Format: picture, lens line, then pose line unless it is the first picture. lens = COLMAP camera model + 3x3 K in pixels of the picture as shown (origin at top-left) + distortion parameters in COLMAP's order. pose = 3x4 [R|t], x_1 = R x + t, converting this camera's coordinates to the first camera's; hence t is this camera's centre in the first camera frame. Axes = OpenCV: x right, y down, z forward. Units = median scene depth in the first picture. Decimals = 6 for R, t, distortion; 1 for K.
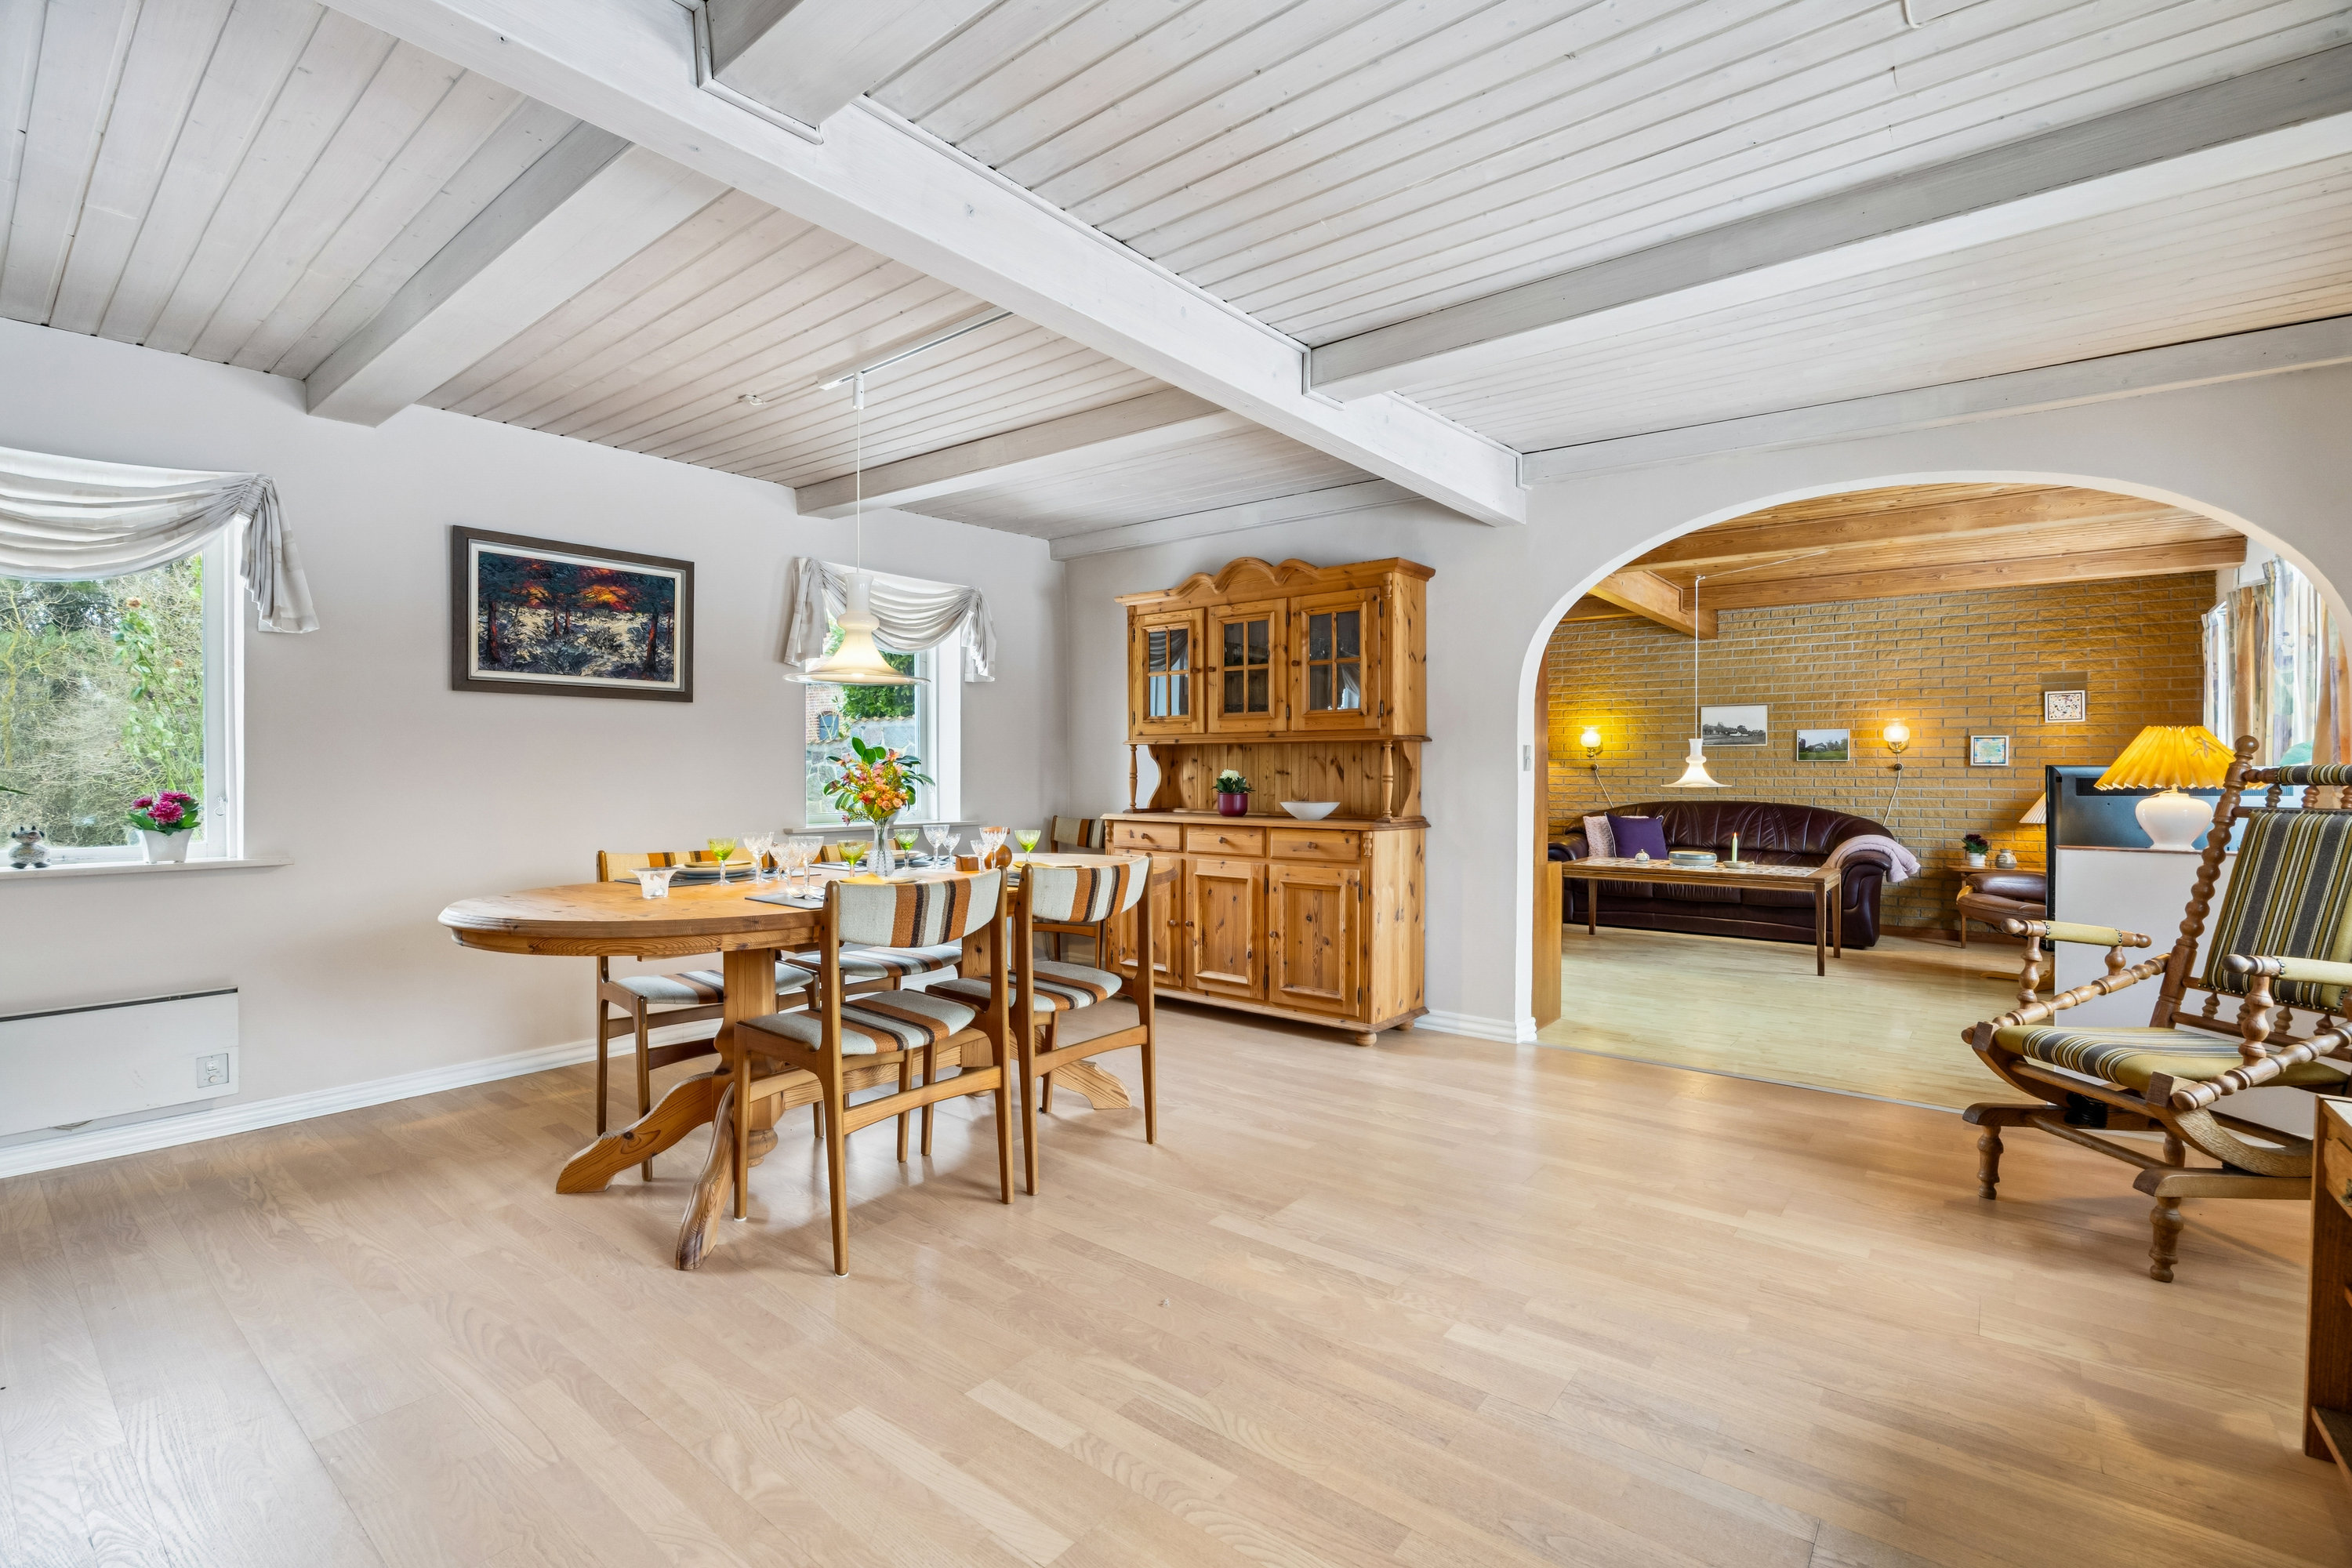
lens RADIAL K [[1068.8, 0, 1167.4], [0, 1068.8, 777.0], [0, 0, 1]] dist [-0.008475, -0.000406]
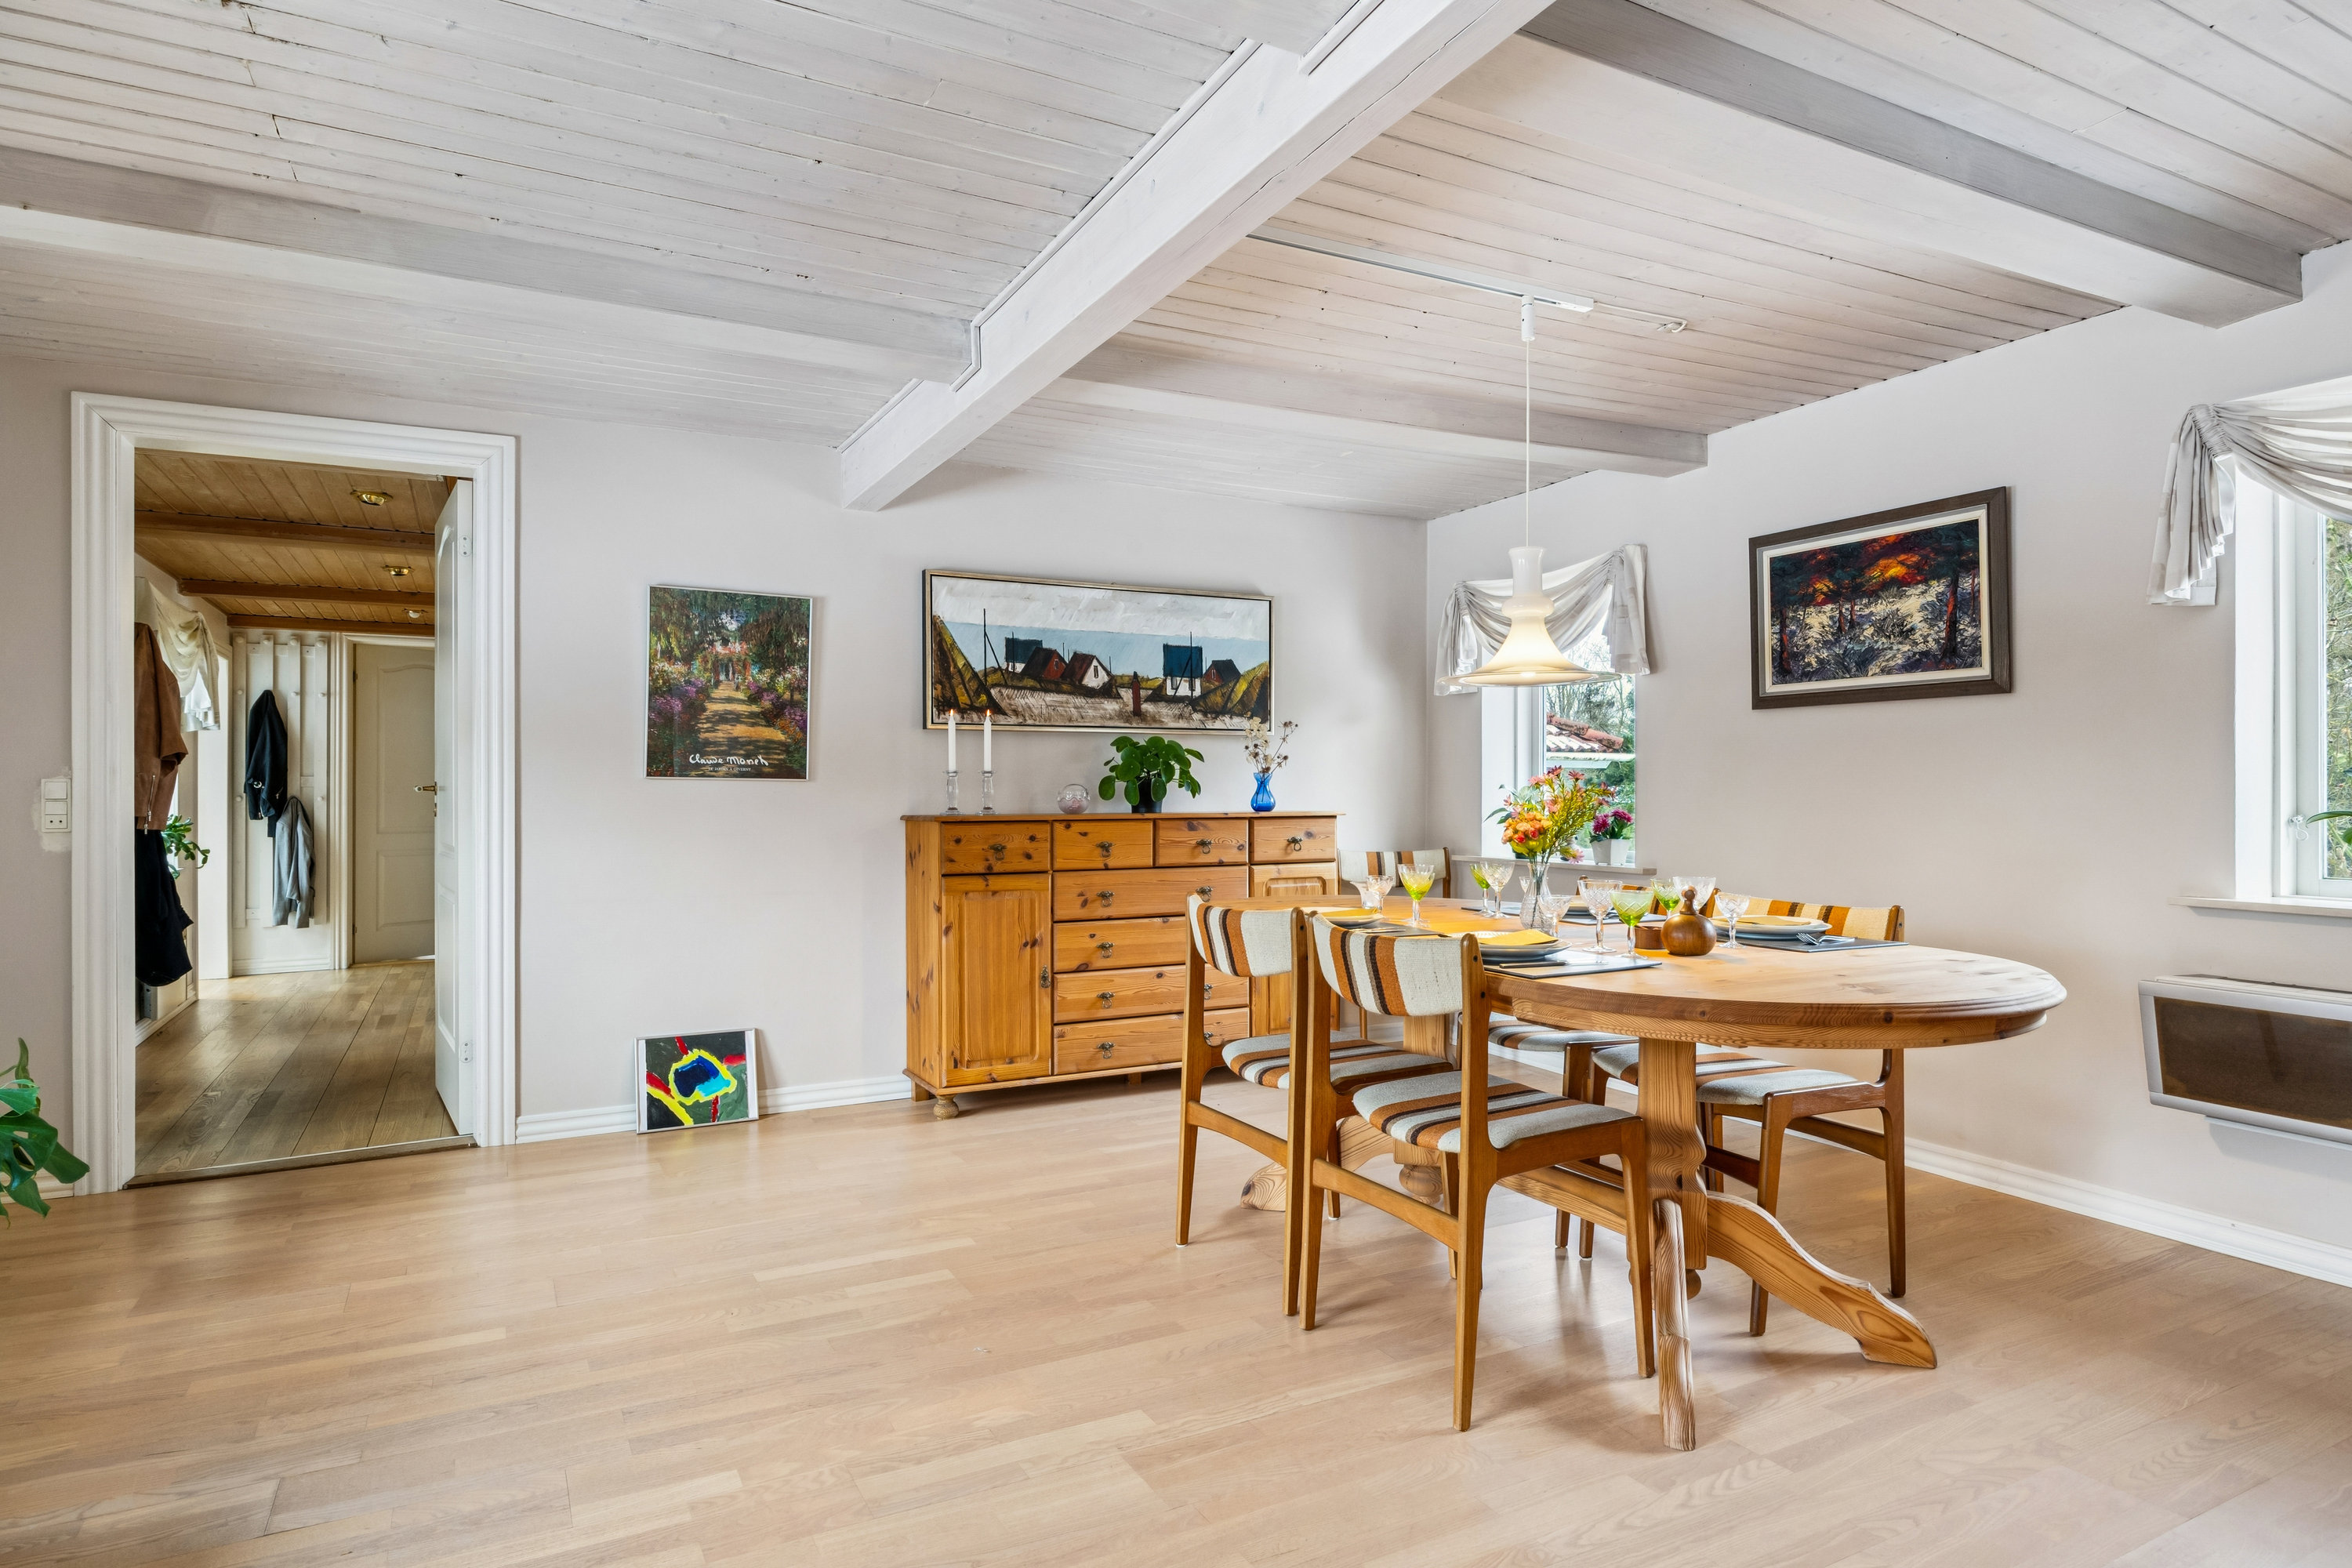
lens RADIAL K [[1295.3, 0, 1174.9], [0, 1295.3, 783.4], [0, 0, 1]] dist [0.001380, -0.000386]
pose [[-0.397349, -0.005892, -0.917649, 0.583351], [-0.007453, 0.999967, -0.003194, -0.006952], [0.917637, 0.005570, -0.397380, 0.946401]]
